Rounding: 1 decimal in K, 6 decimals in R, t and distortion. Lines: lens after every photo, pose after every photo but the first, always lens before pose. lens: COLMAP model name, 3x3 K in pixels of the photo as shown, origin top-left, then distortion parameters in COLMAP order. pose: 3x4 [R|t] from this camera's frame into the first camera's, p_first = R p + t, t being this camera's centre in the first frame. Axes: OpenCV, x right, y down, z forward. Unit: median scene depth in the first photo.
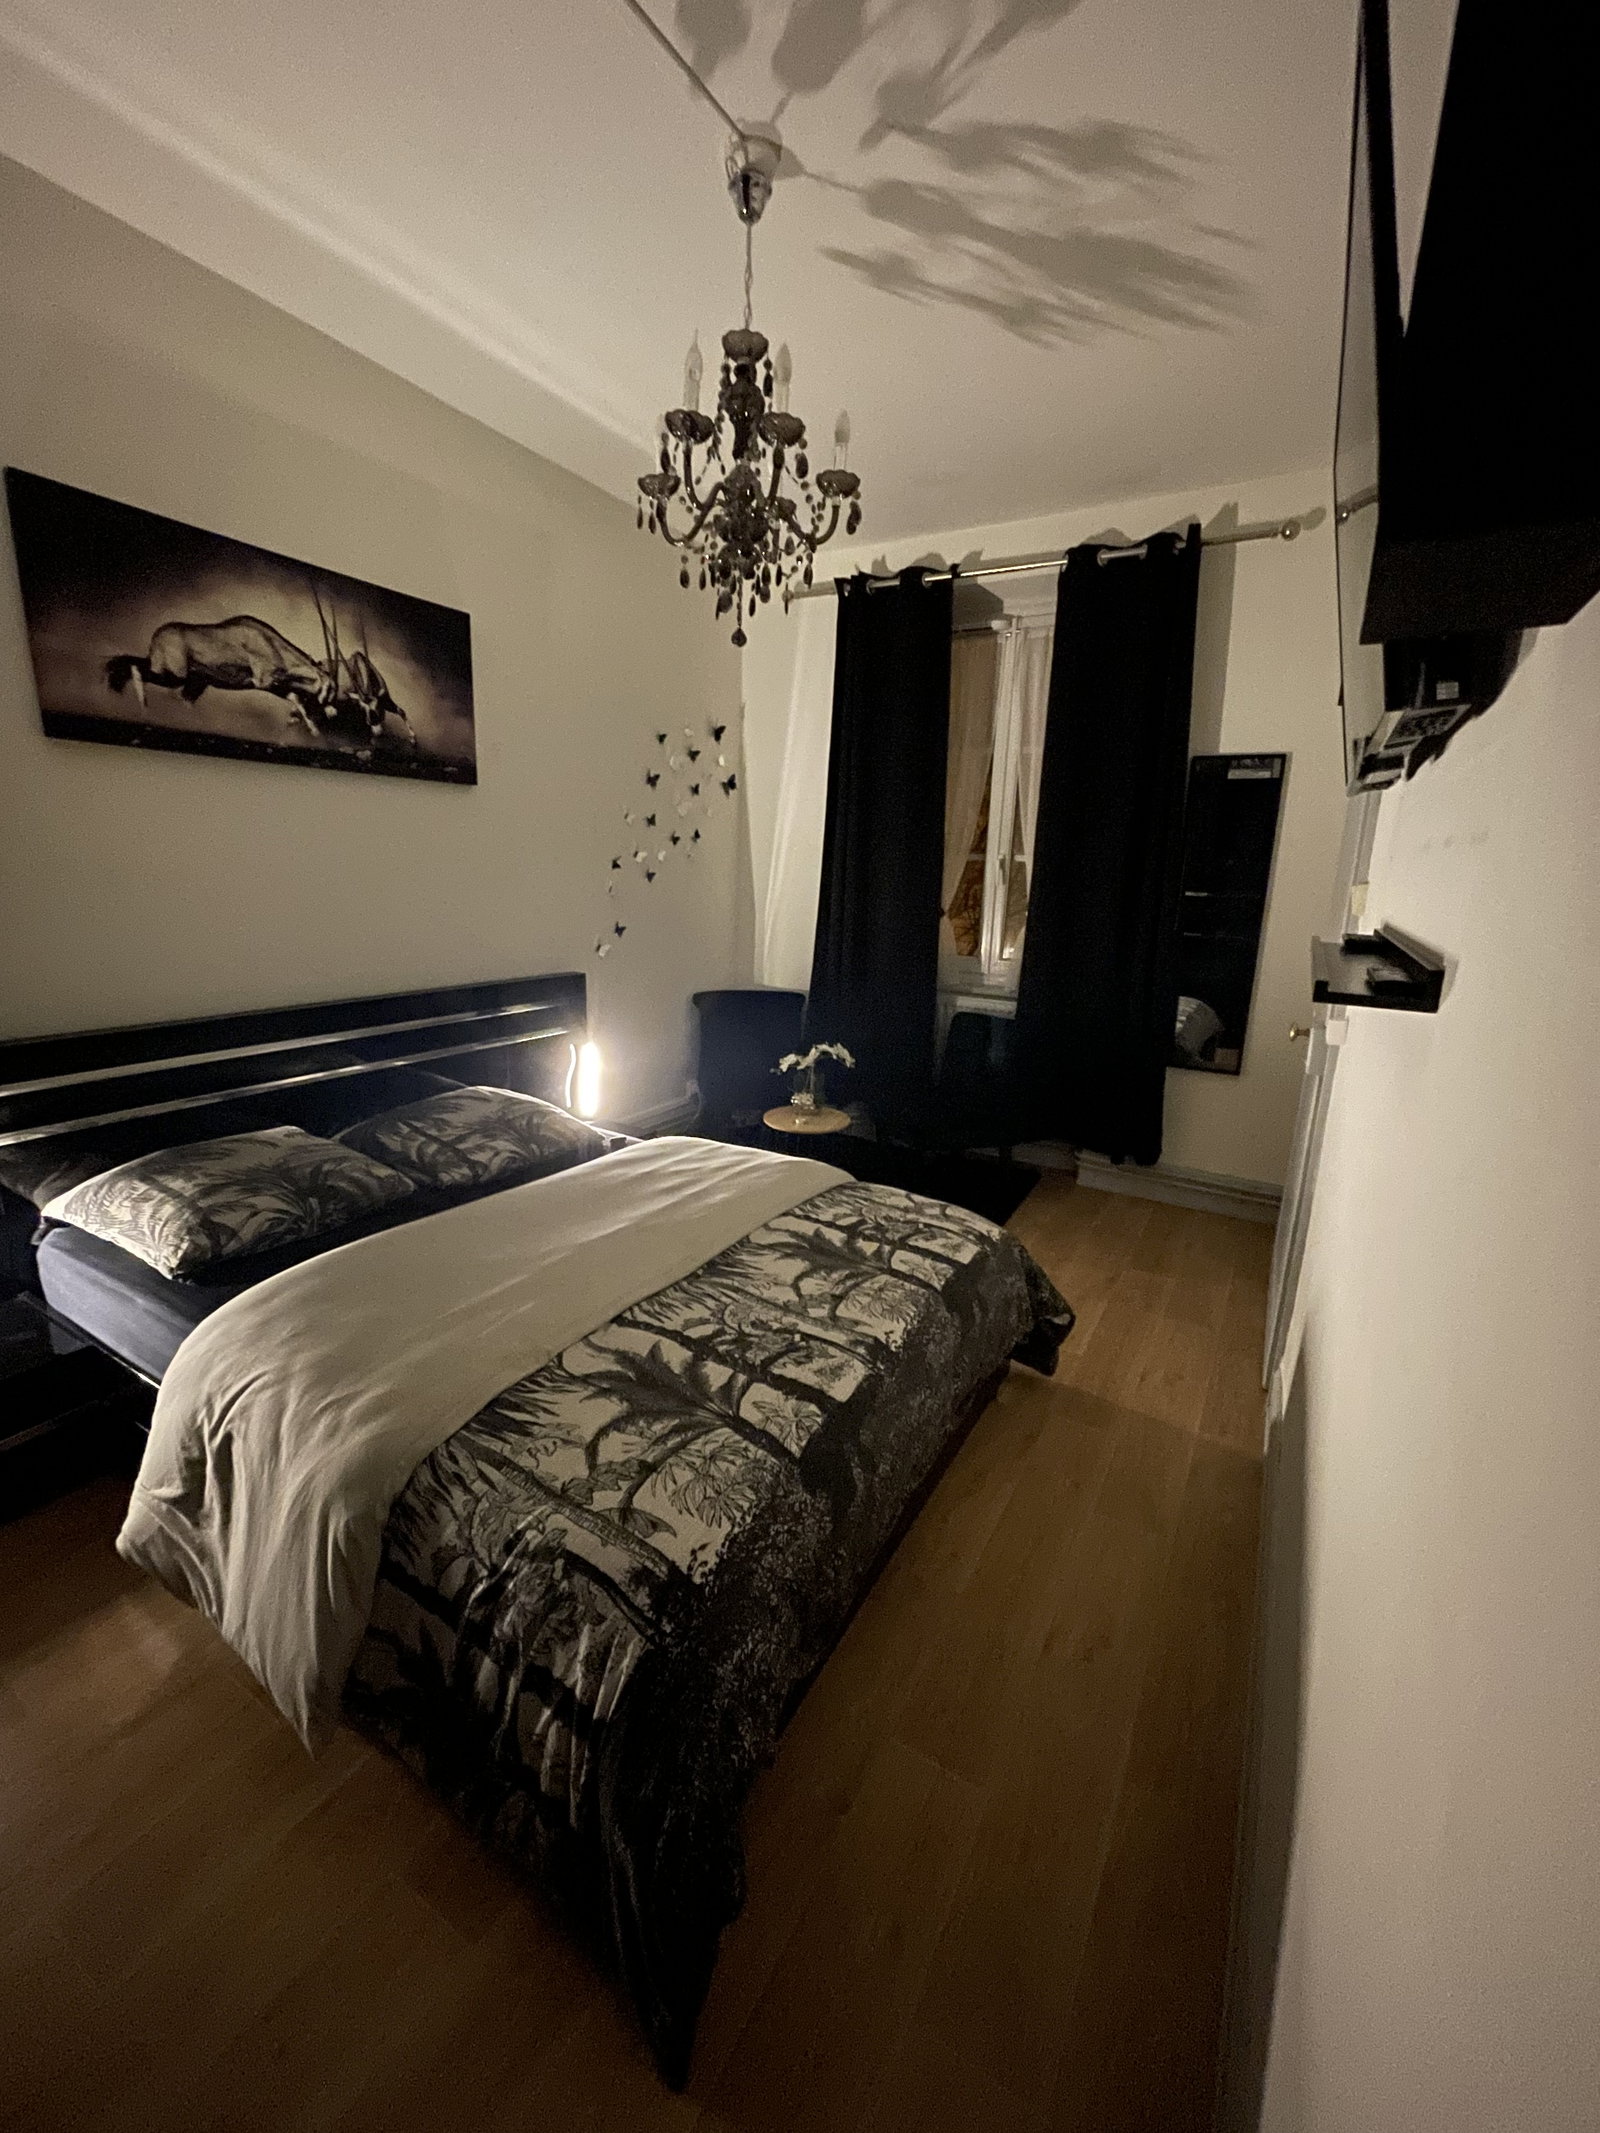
lens RADIAL K [[846.5, 0, 801.1], [0, 846.5, 1076.0], [0, 0, 1]] dist [-0.010906, 0.000111]
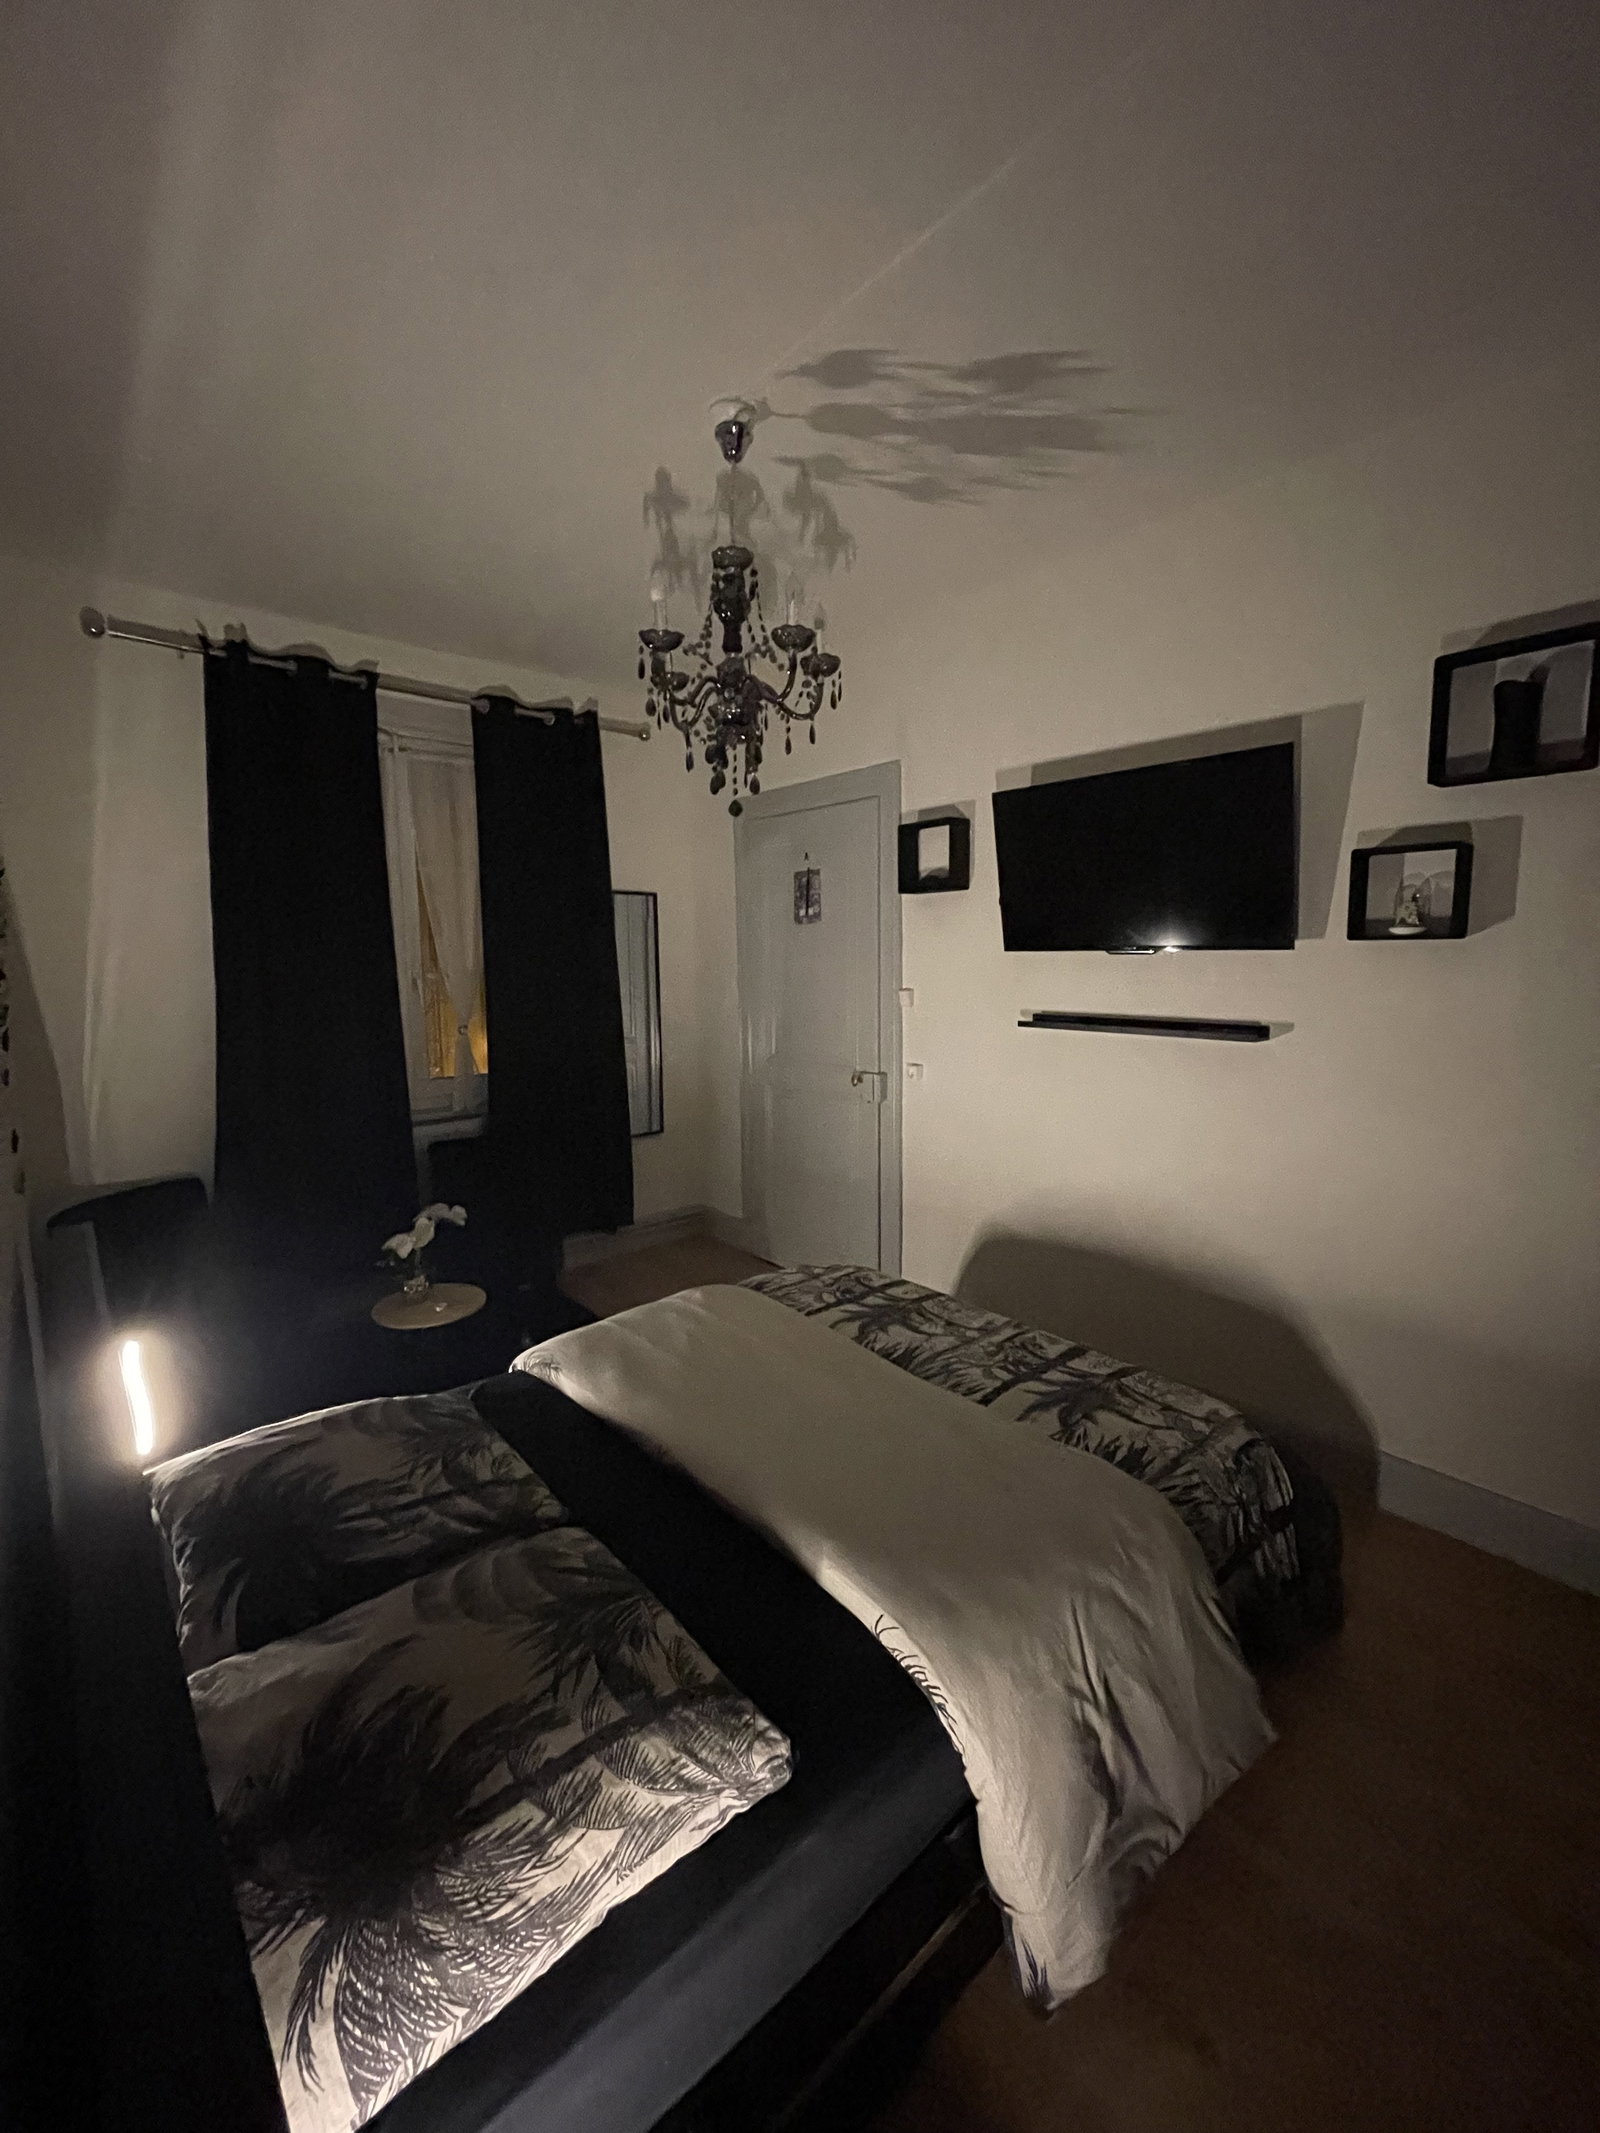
lens RADIAL K [[846.5, 0, 801.1], [0, 846.5, 1076.0], [0, 0, 1]] dist [-0.010906, 0.000111]
pose [[0.318125, -0.166596, 0.933296, -1.074354], [0.246998, 0.965006, 0.088064, -0.257921], [-0.915308, 0.202507, 0.348141, 0.599552]]
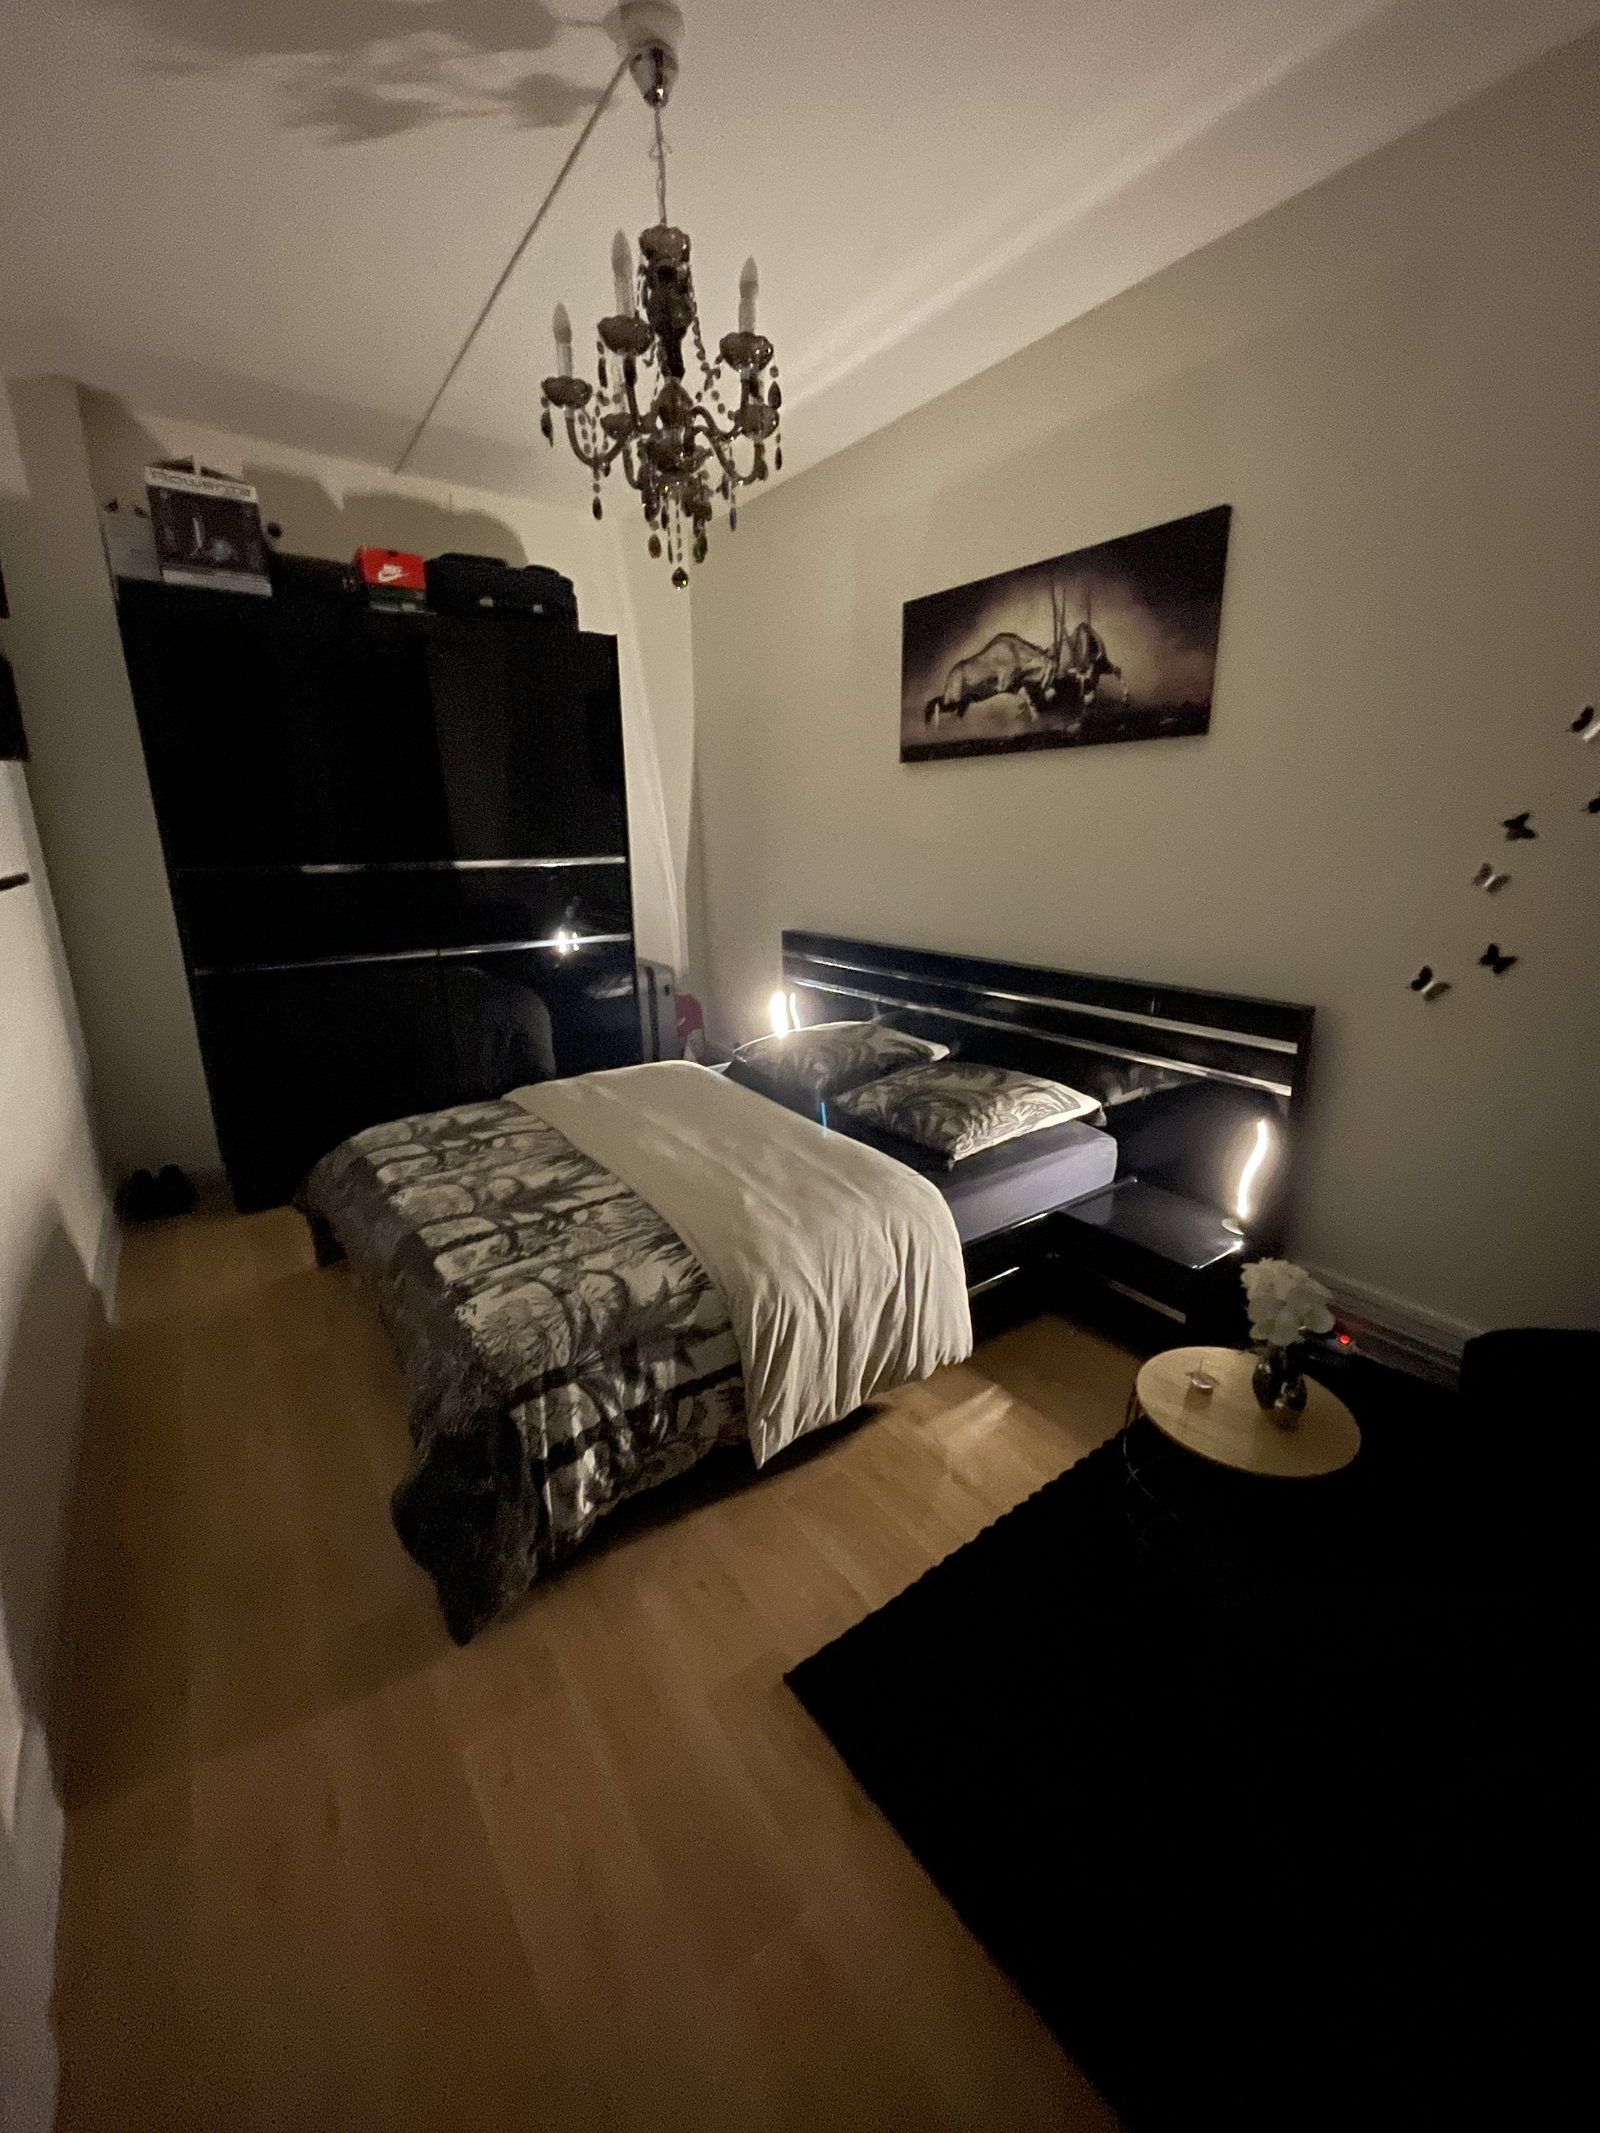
lens RADIAL K [[835.8, 0, 800.0], [0, 835.8, 1066.5], [0, 0, 1]] dist [-0.036534, -0.000019]
pose [[-0.405253, 0.212434, -0.889181, 0.618404], [-0.229896, 0.917691, 0.324023, -0.283829], [0.884826, 0.335730, -0.323059, 1.283672]]
